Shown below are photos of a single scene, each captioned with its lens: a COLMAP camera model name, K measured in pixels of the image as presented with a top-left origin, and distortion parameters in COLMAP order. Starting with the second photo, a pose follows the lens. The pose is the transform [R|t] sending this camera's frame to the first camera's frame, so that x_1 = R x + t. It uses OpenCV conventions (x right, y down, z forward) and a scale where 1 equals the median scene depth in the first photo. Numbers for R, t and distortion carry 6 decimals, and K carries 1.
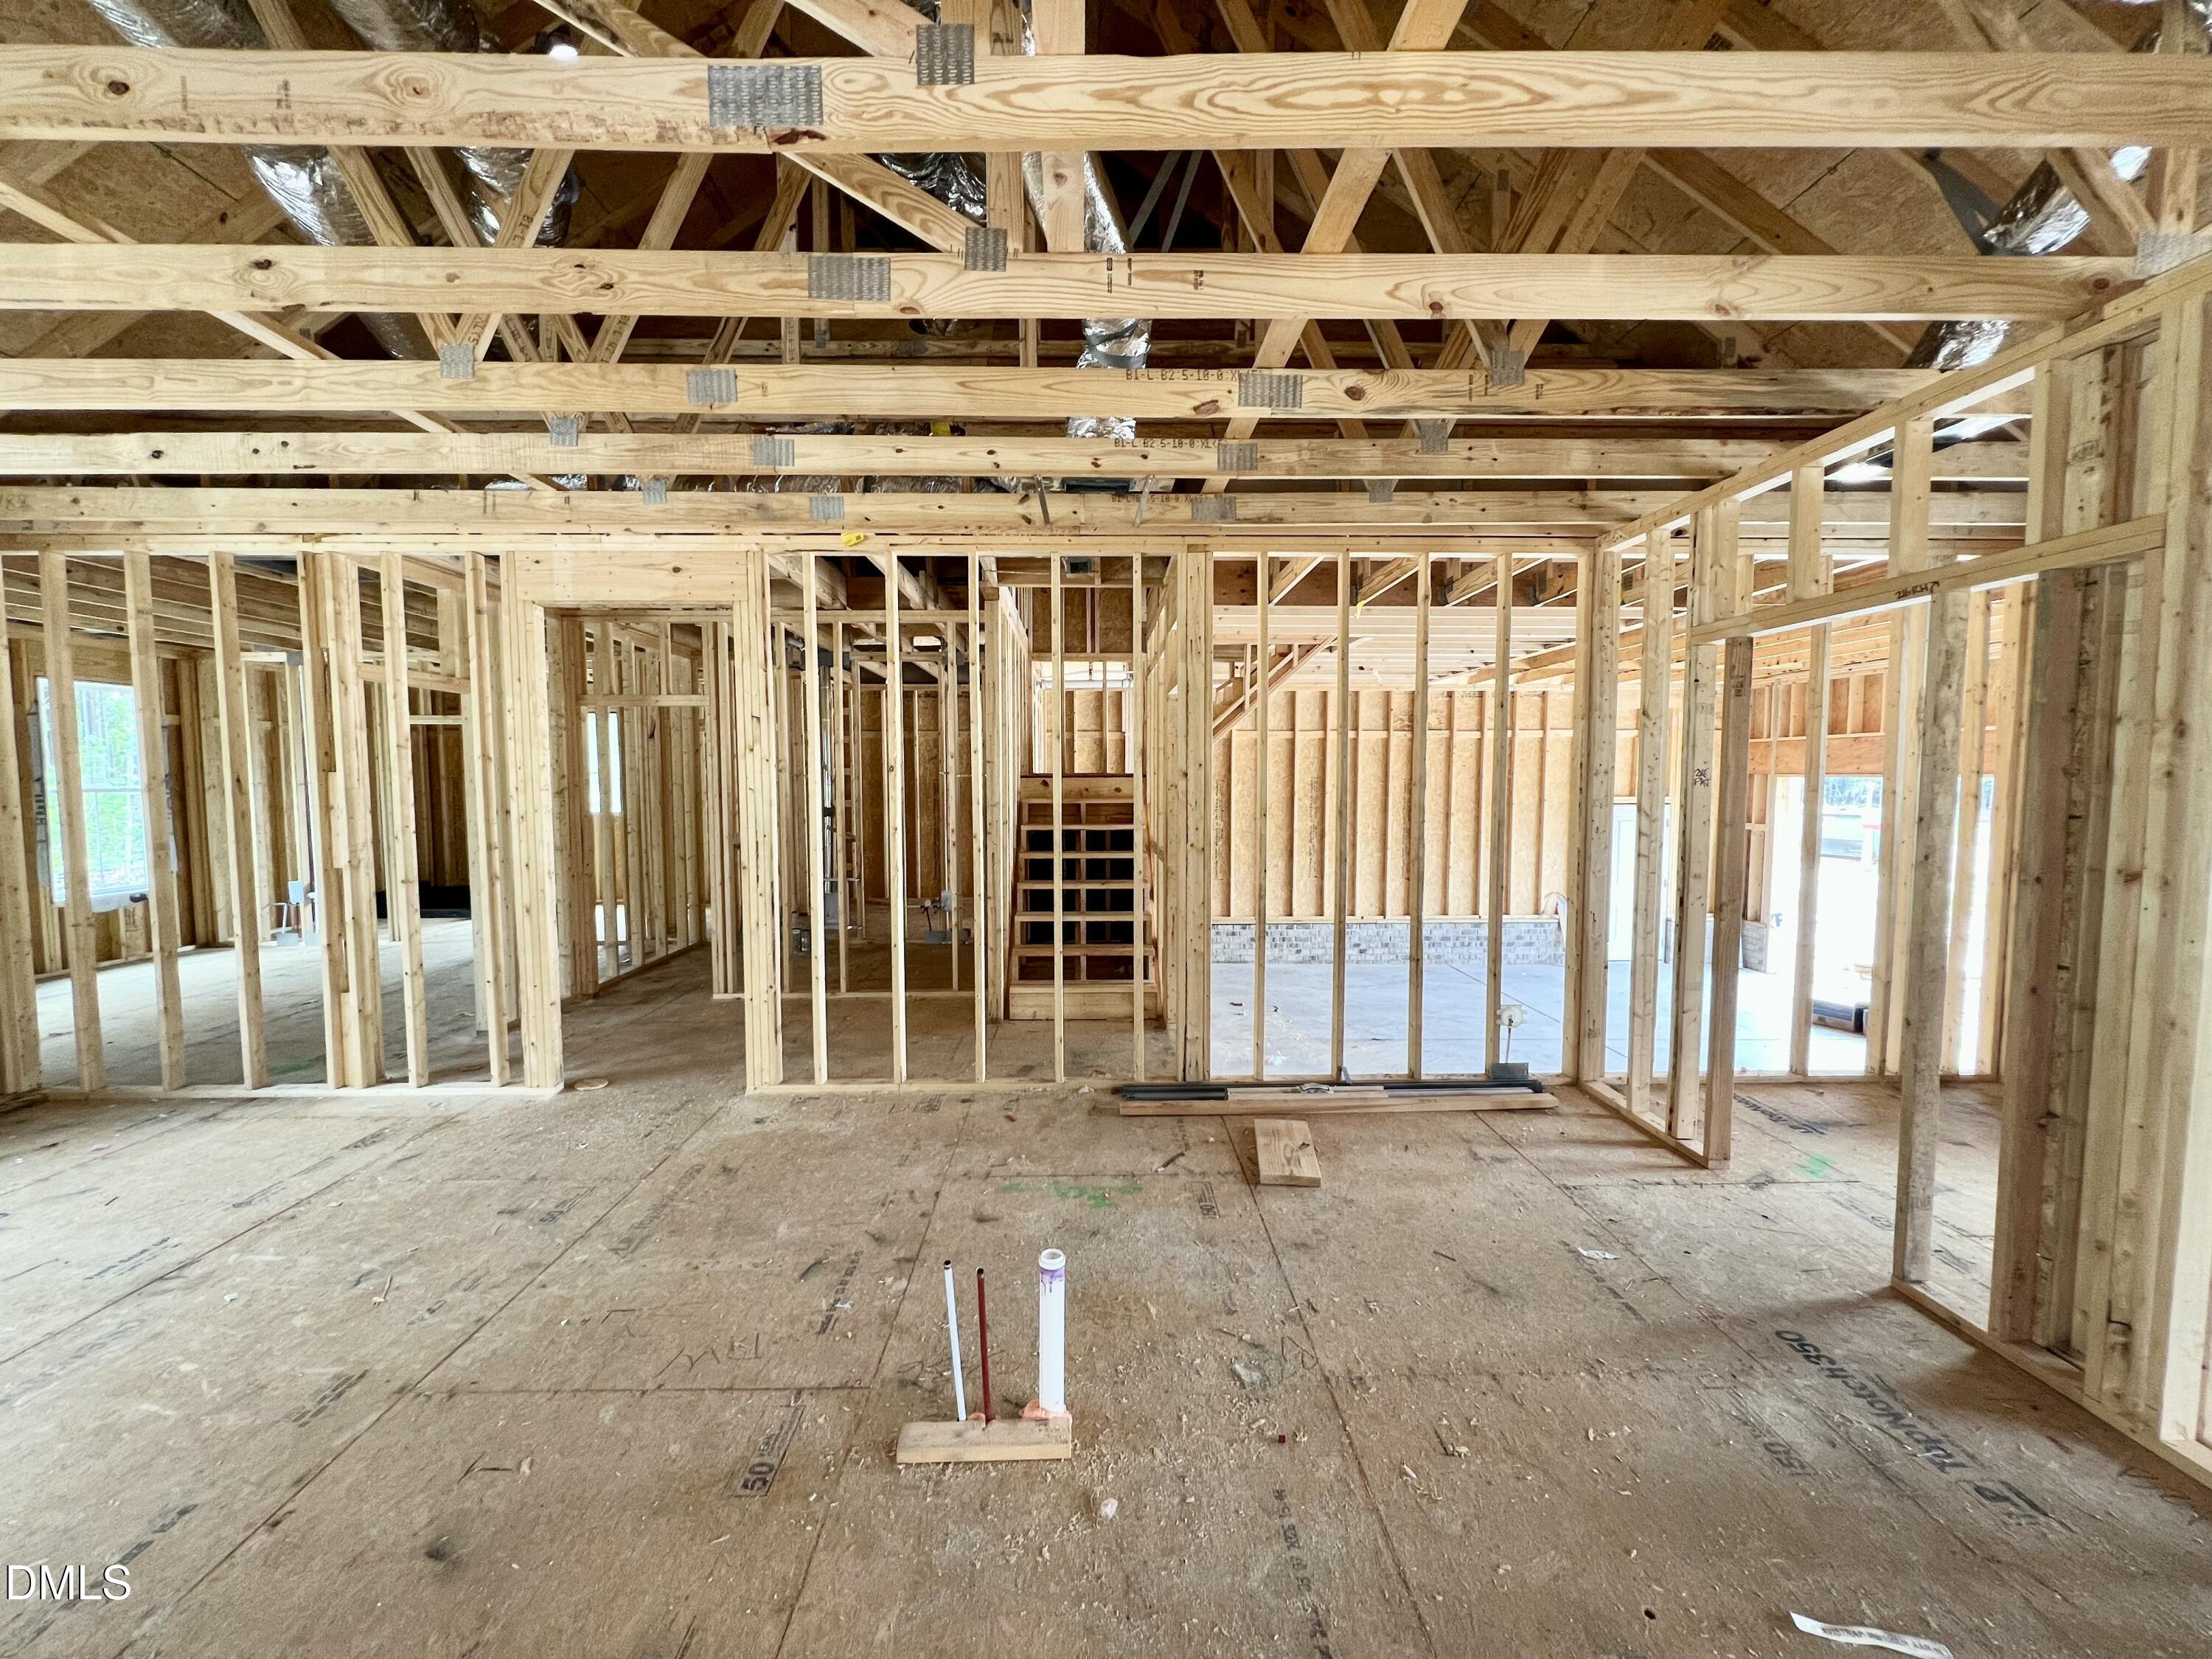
lens RADIAL K [[879.6, 0, 1104.5], [0, 879.6, 833.3], [0, 0, 1]] dist [-0.004050, -0.000328]
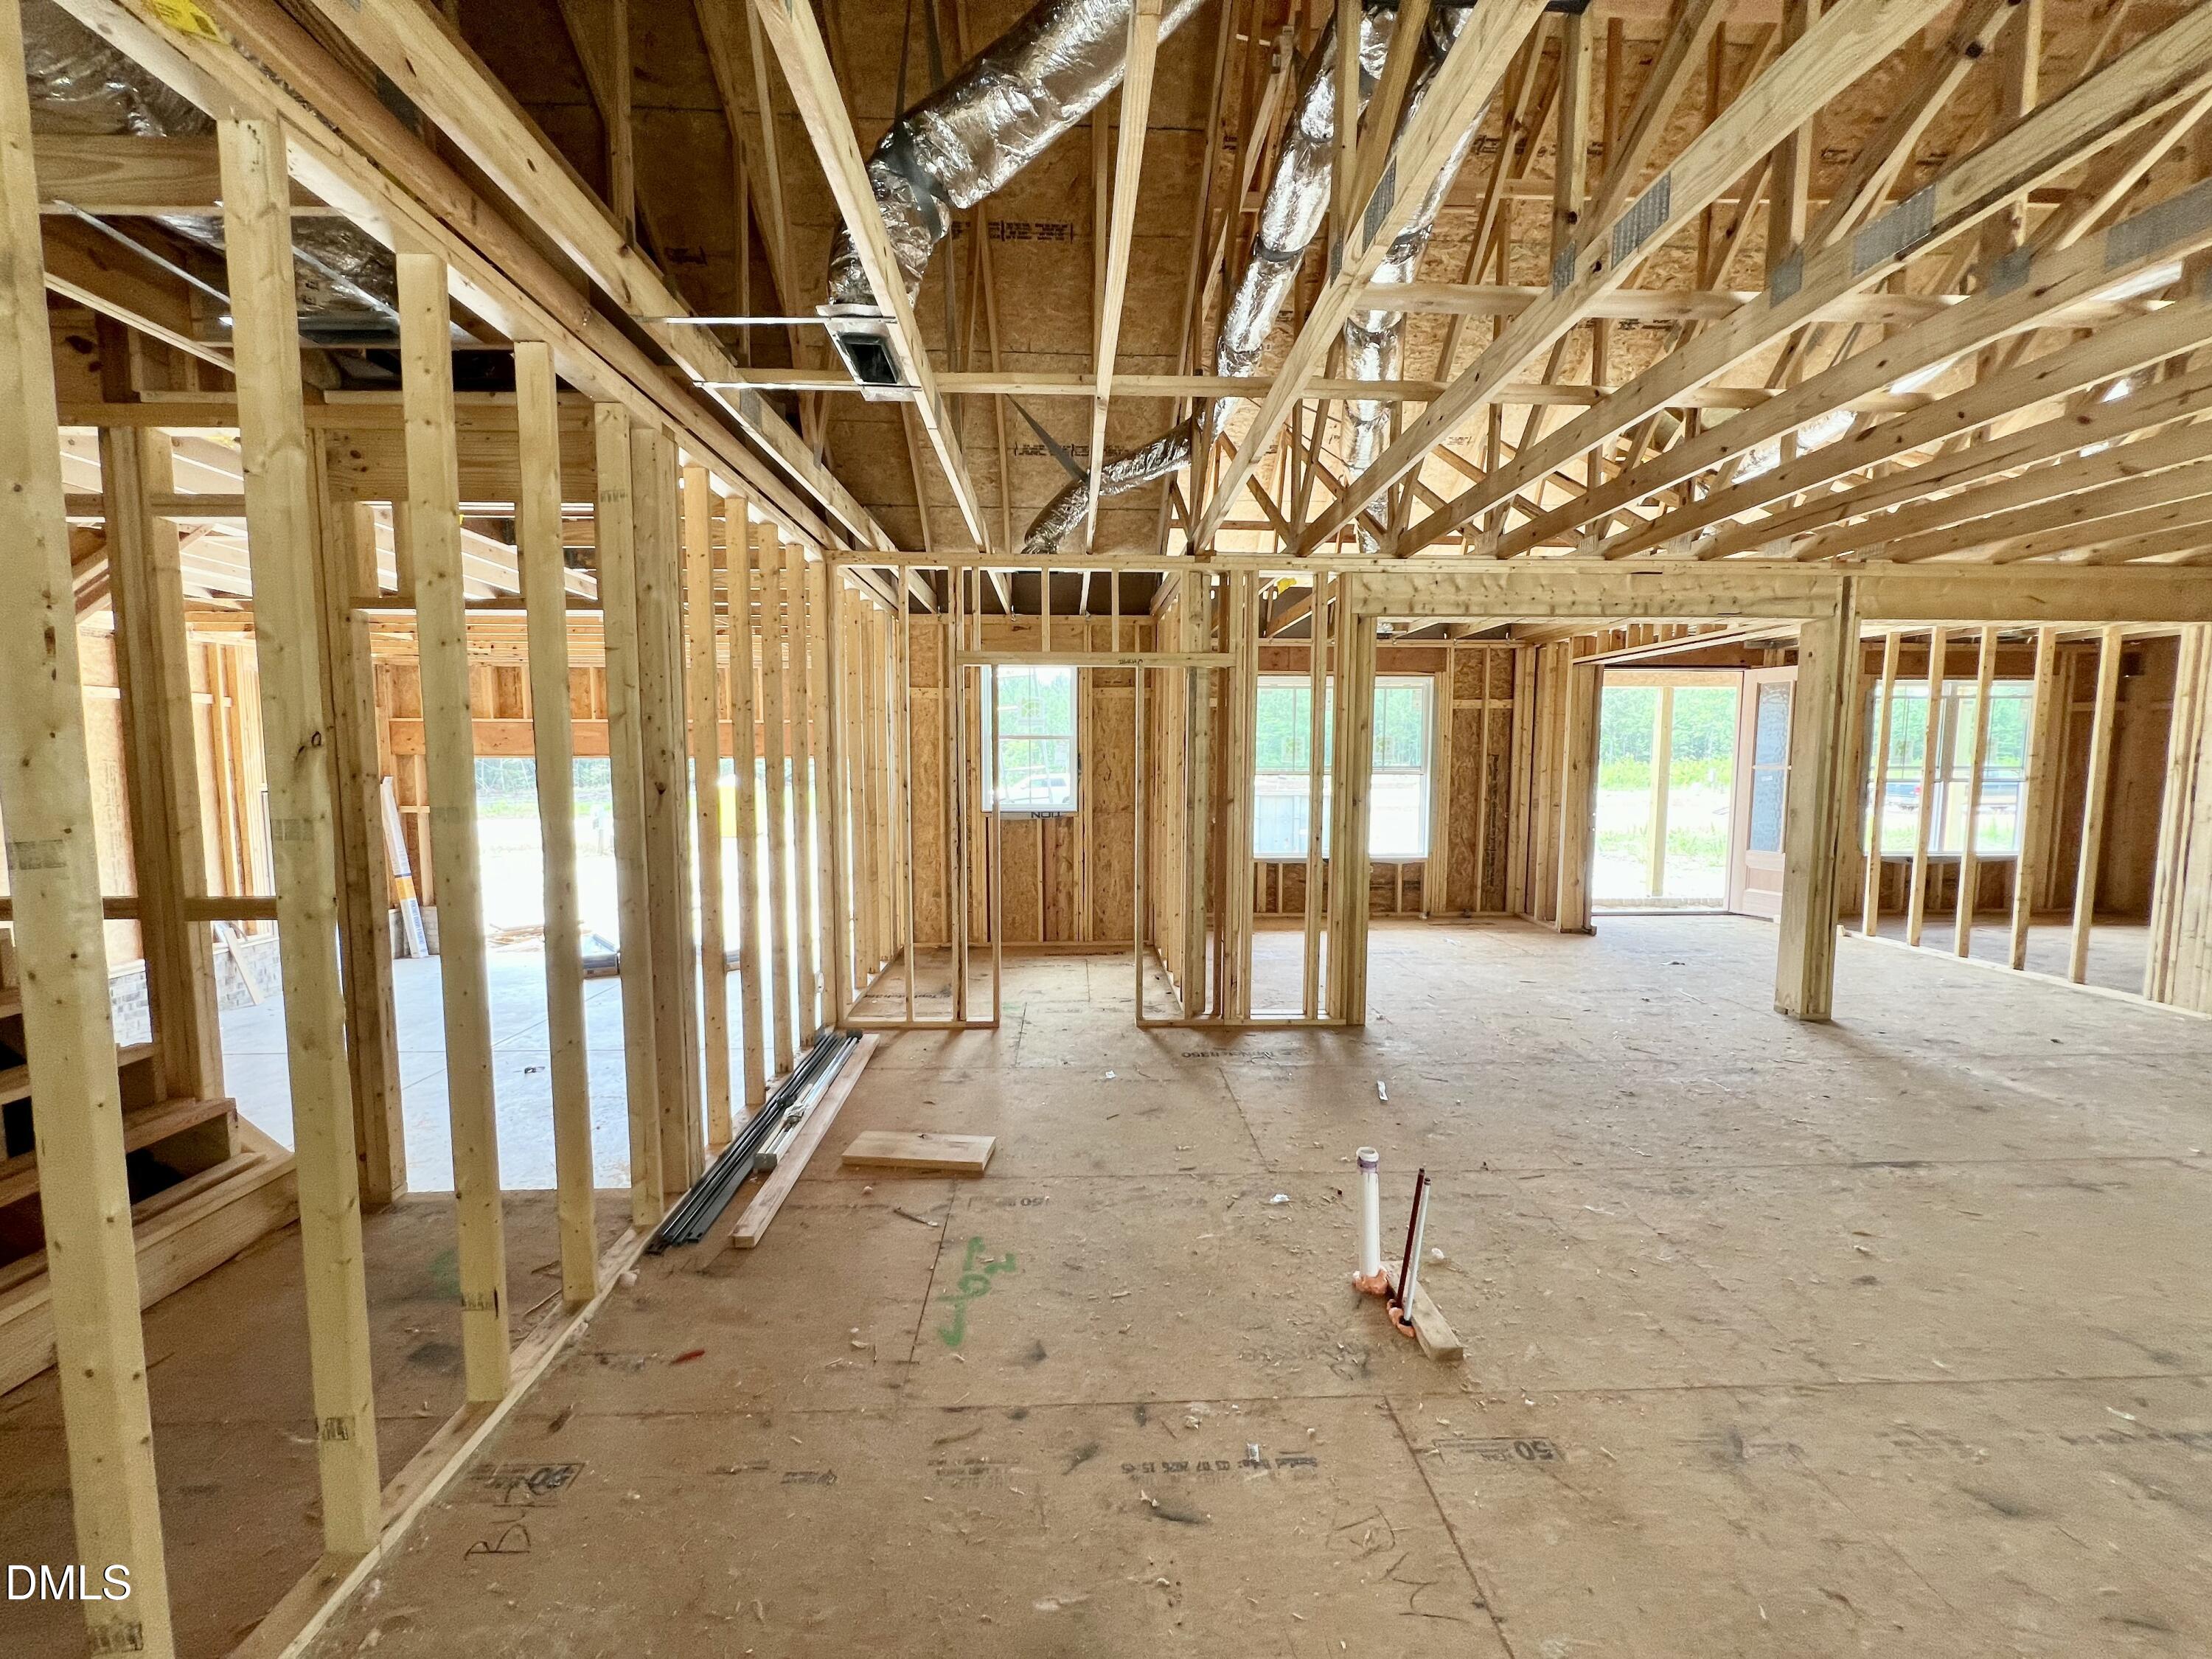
lens RADIAL K [[879.6, 0, 1104.6], [0, 879.6, 833.2], [0, 0, 1]] dist [-0.004050, -0.000328]
pose [[-0.022191, -0.081886, 0.996395, -0.780500], [0.063914, 0.994485, 0.083152, -0.052961], [-0.997709, 0.065528, -0.016835, 0.856710]]
